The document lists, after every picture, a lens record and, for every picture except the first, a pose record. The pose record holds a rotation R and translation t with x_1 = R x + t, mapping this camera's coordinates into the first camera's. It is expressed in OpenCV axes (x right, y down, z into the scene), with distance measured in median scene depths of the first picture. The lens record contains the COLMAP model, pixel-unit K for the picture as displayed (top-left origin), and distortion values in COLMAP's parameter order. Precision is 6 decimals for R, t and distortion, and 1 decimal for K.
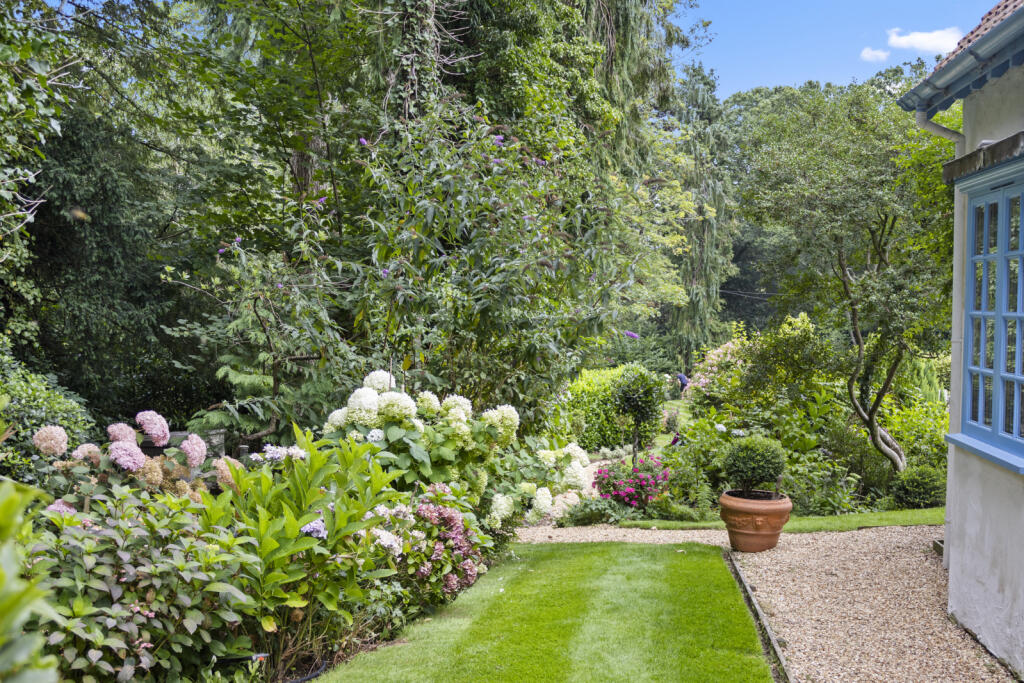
lens RADIAL K [[1227.2, 0, 512.1], [0, 1227.2, 344.6], [0, 0, 1]] dist [-0.085676, 0.000000]
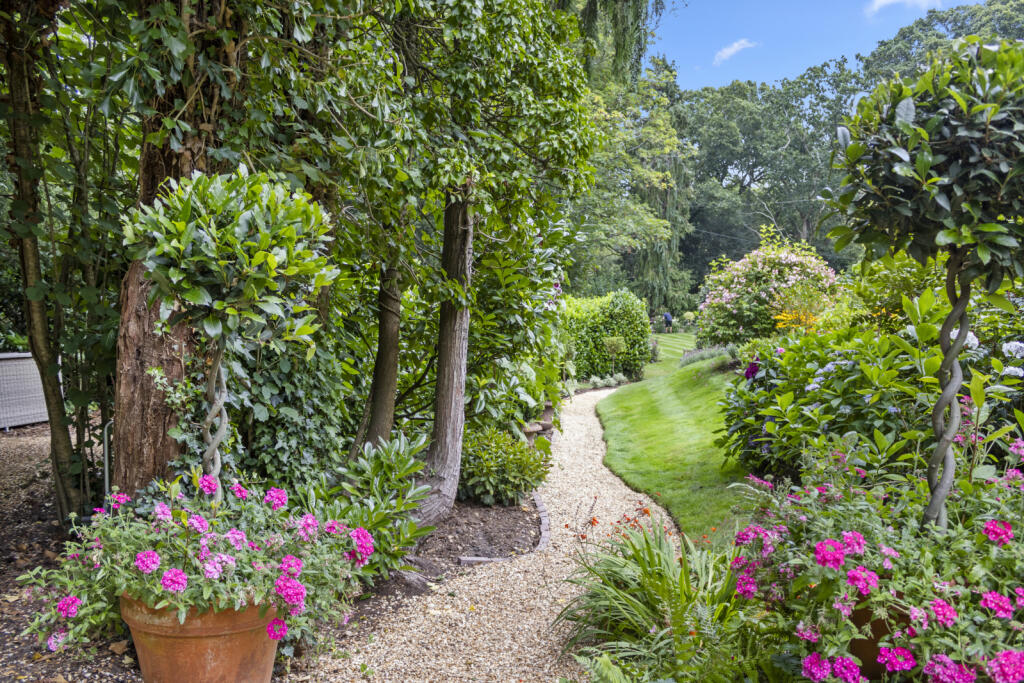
lens RADIAL K [[865.3, 0, 512.0], [0, 865.3, 340.6], [0, 0, 1]] dist [-0.145703, 0.107123]
pose [[0.999964, 0.008231, 0.002231, 0.004771], [-0.008326, 0.998875, 0.046683, 0.012025], [-0.001845, -0.046700, 0.998907, 0.155330]]
